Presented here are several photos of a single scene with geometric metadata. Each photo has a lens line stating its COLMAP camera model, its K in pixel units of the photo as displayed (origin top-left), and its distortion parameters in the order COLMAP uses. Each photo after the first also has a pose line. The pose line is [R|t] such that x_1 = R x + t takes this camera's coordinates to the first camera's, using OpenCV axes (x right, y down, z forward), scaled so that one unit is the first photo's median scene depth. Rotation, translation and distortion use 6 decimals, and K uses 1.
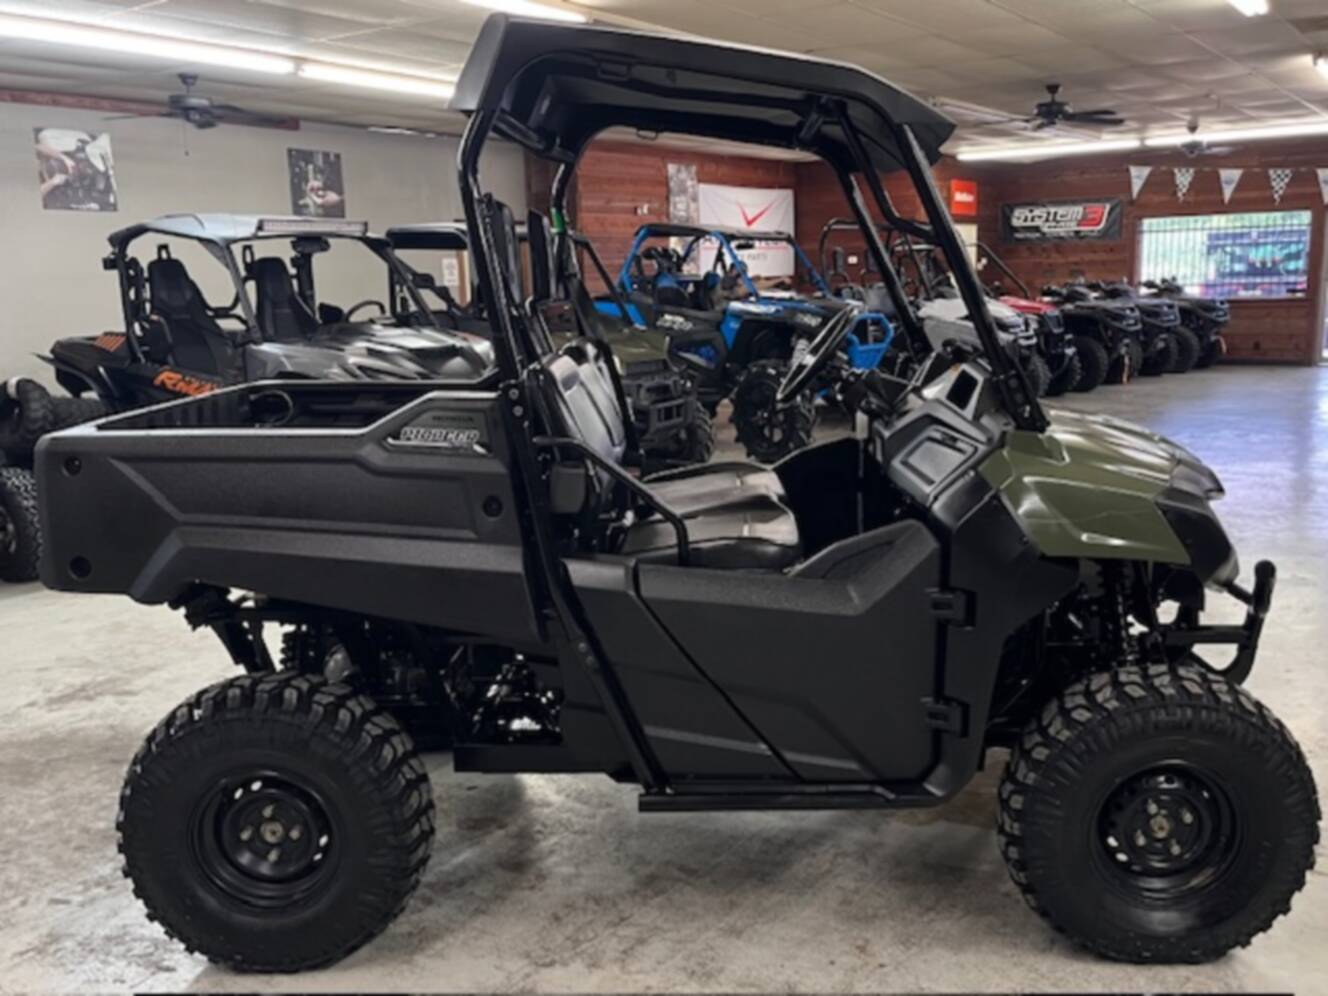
lens RADIAL K [[1295.0, 0, 664.0], [0, 1295.0, 498.0], [0, 0, 1]] dist [0.056433, -0.031215]
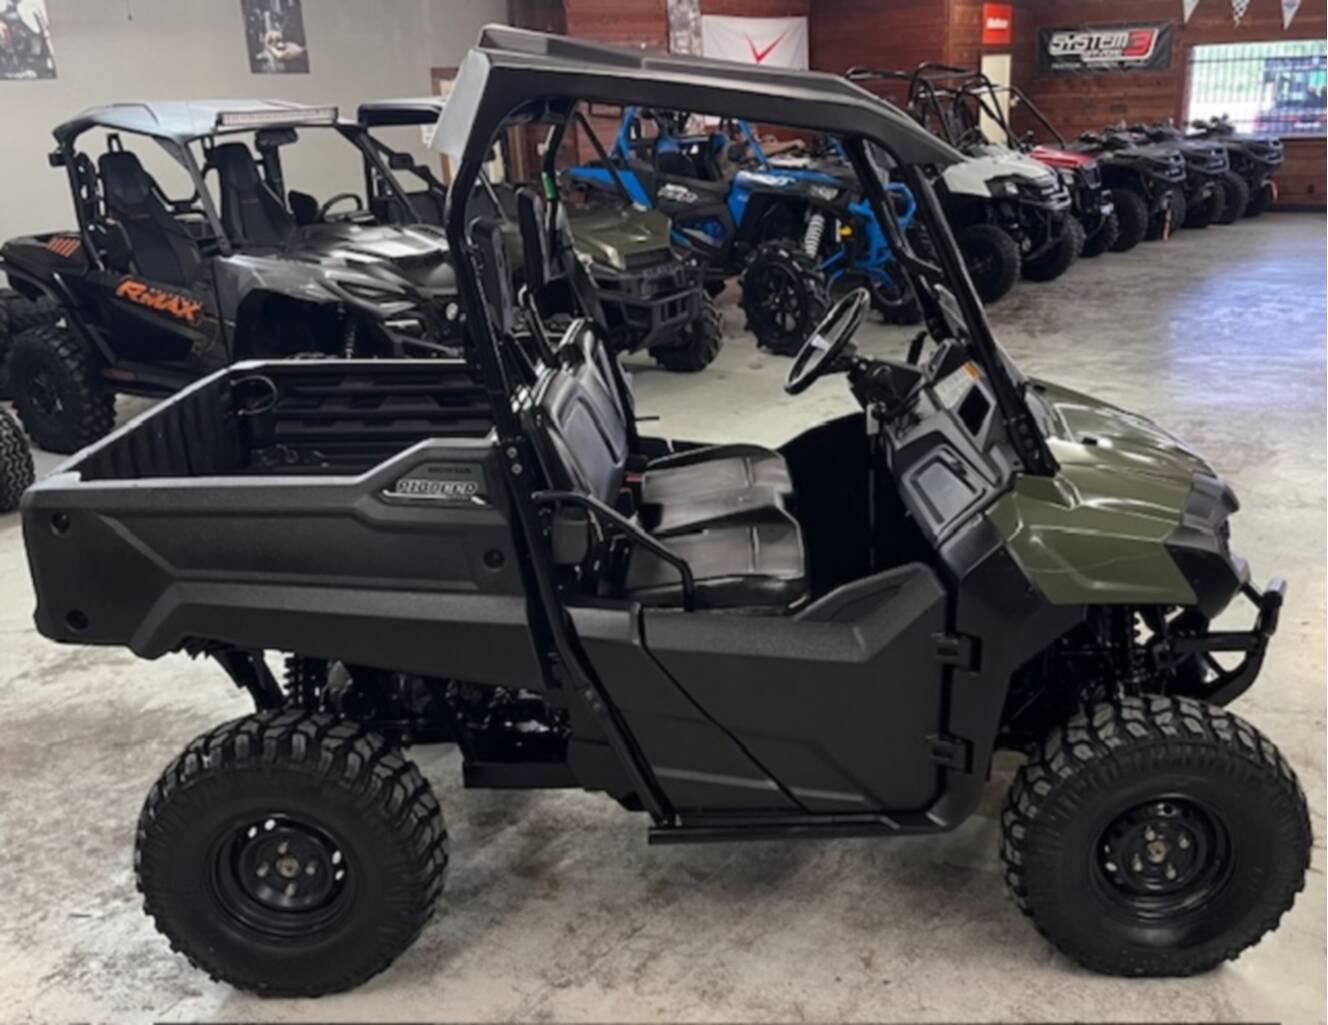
lens RADIAL K [[1393.1, 0, 690.0], [0, 1393.1, 532.9], [0, 0, 1]] dist [0.050959, -0.010087]
pose [[0.999778, -0.017667, 0.011450, 0.003572], [0.015679, 0.987786, 0.155024, -0.128321], [-0.014049, -0.154810, 0.987844, -0.032782]]
